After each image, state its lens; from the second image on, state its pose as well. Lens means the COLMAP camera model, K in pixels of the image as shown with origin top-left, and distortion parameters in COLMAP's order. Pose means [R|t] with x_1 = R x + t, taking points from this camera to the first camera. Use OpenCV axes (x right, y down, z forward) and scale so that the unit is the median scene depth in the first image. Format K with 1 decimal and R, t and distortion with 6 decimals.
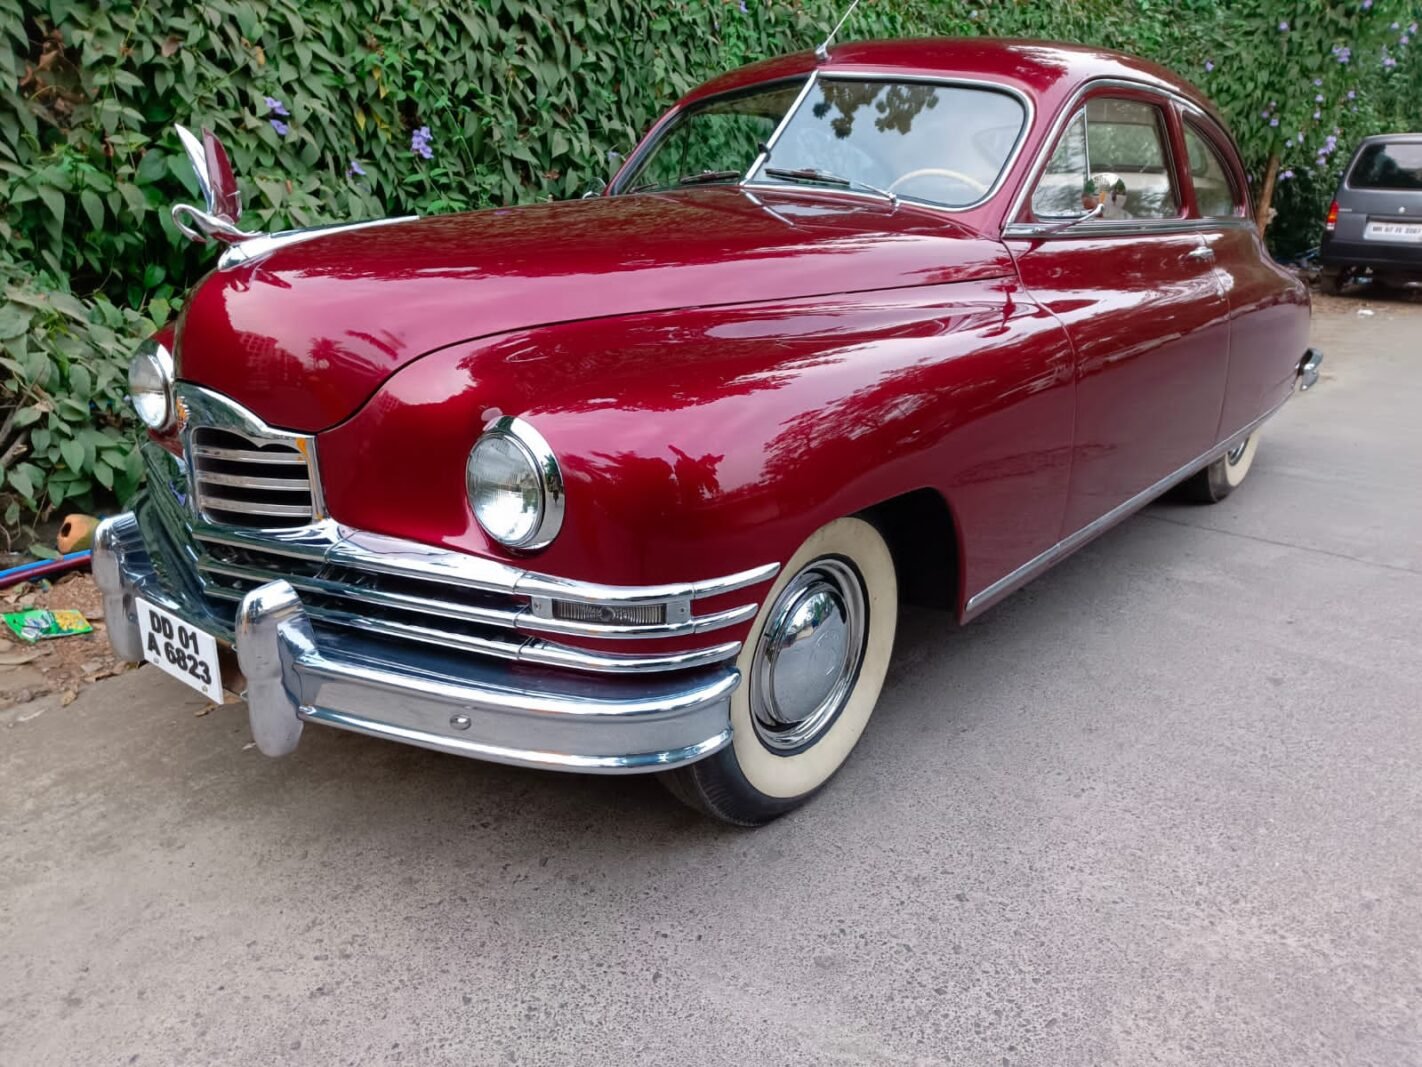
lens RADIAL K [[1057.9, 0, 710.1], [0, 1057.9, 530.5], [0, 0, 1]] dist [0.025686, -0.018356]
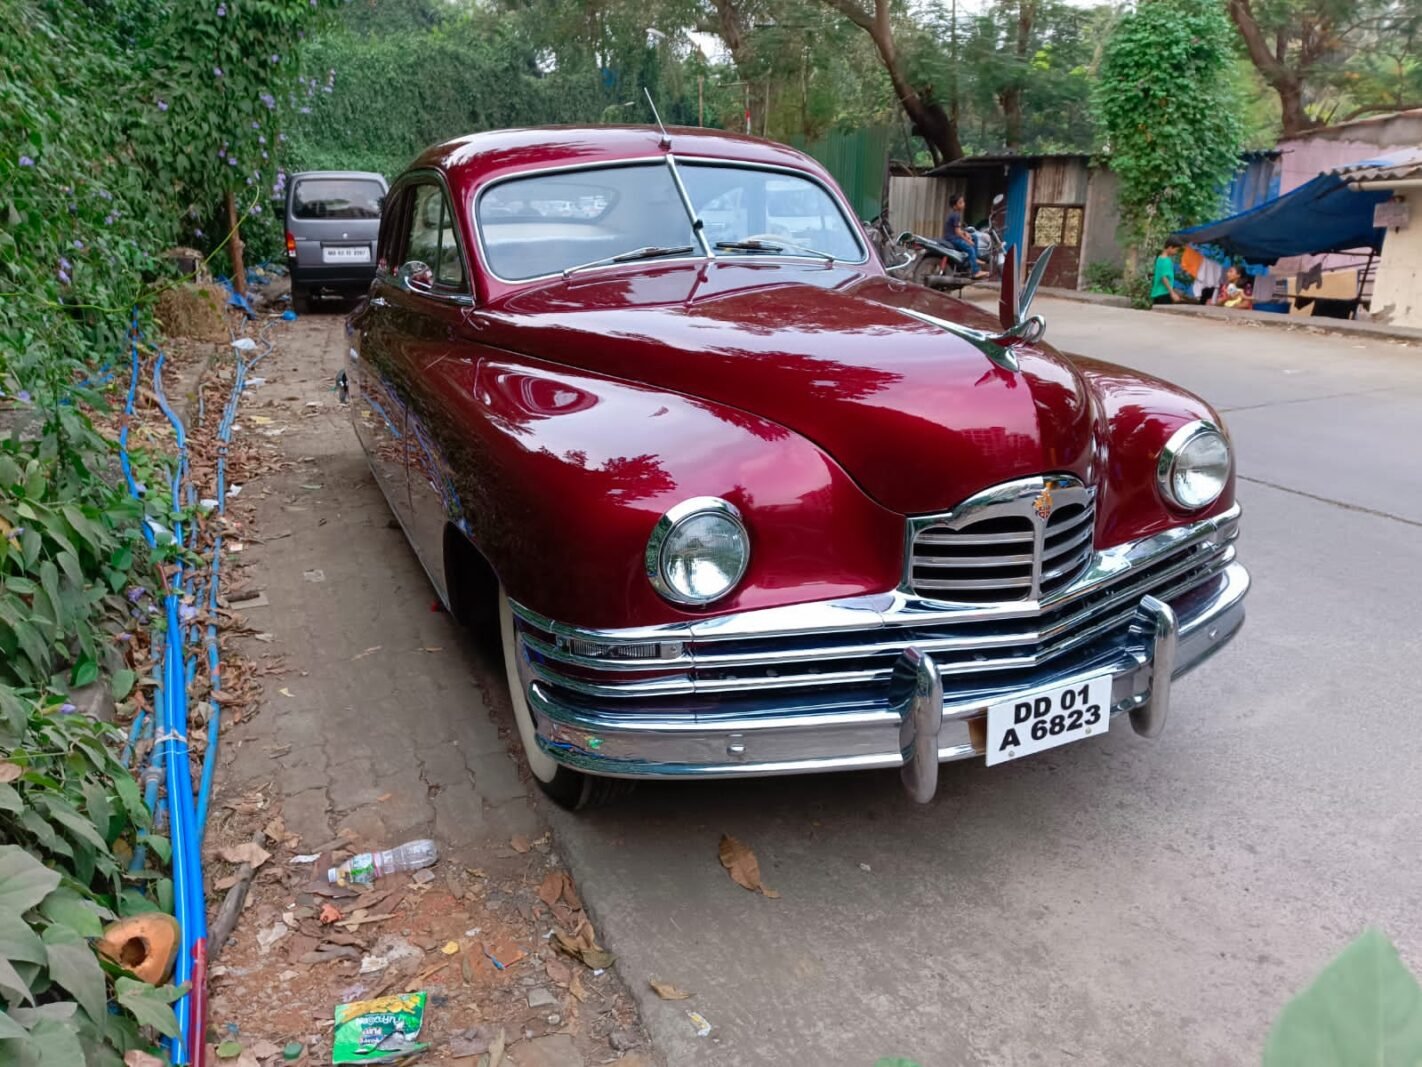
lens RADIAL K [[1060.0, 0, 713.1], [0, 1060.0, 541.8], [0, 0, 1]] dist [0.043075, -0.045956]
pose [[0.435565, -0.303315, 0.847516, -0.755716], [0.311069, 0.934233, 0.174482, -0.176448], [-0.844701, 0.187638, 0.501271, 0.355718]]
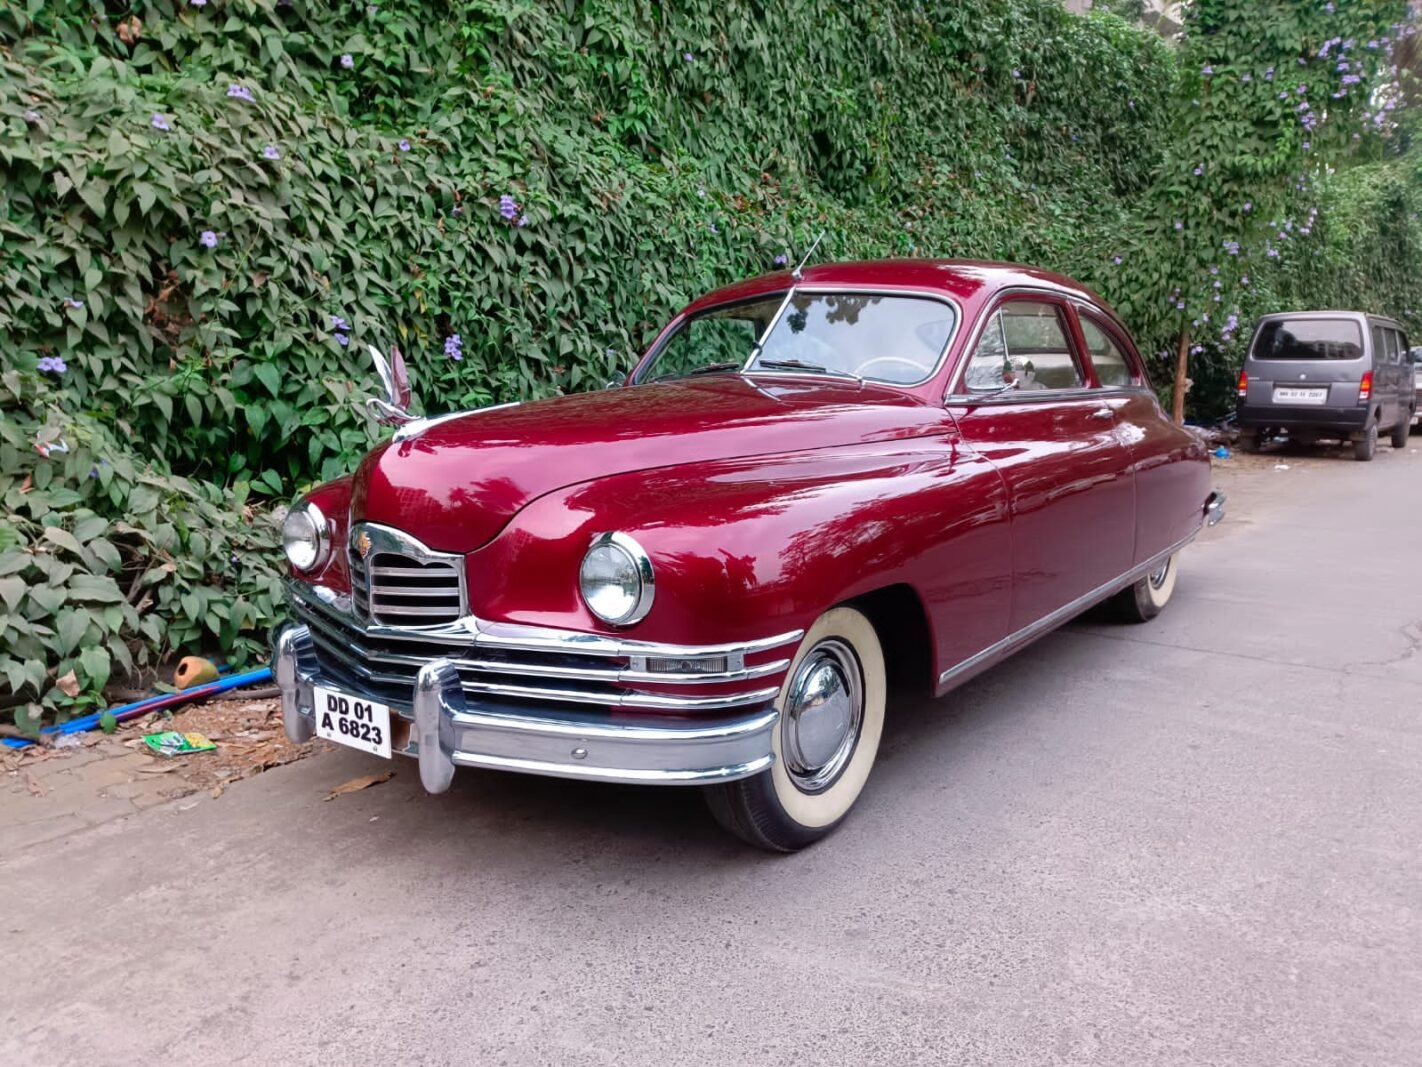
lens RADIAL K [[1059.3, 0, 694.4], [0, 1059.3, 532.4], [0, 0, 1]] dist [0.041924, -0.035019]
pose [[0.999182, -0.034079, 0.021779, -0.046211], [0.037216, 0.985553, -0.165227, 0.057100], [-0.015833, 0.165902, 0.986015, -0.179024]]
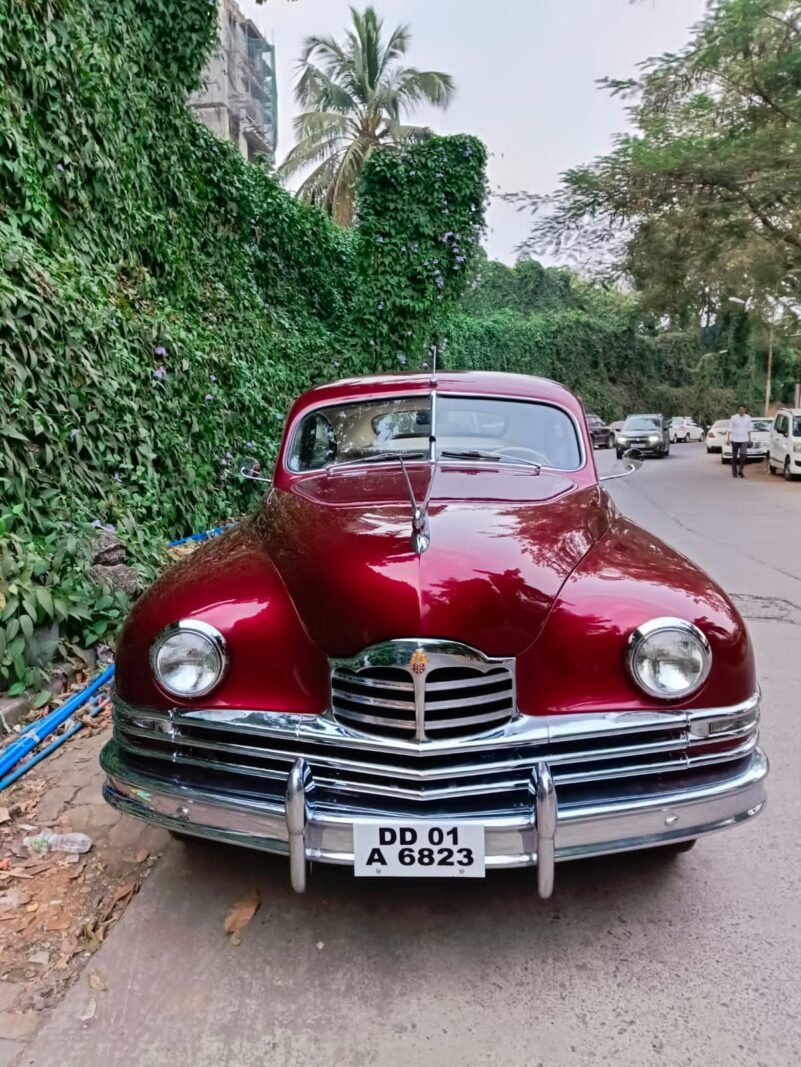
lens RADIAL K [[794.8, 0, 395.2], [0, 794.8, 529.0], [0, 0, 1]] dist [0.041924, -0.035019]
pose [[0.804375, -0.101539, 0.585380, -0.519487], [0.208902, 0.970709, -0.118677, -0.075900], [-0.556184, 0.217748, 0.802026, 0.085168]]
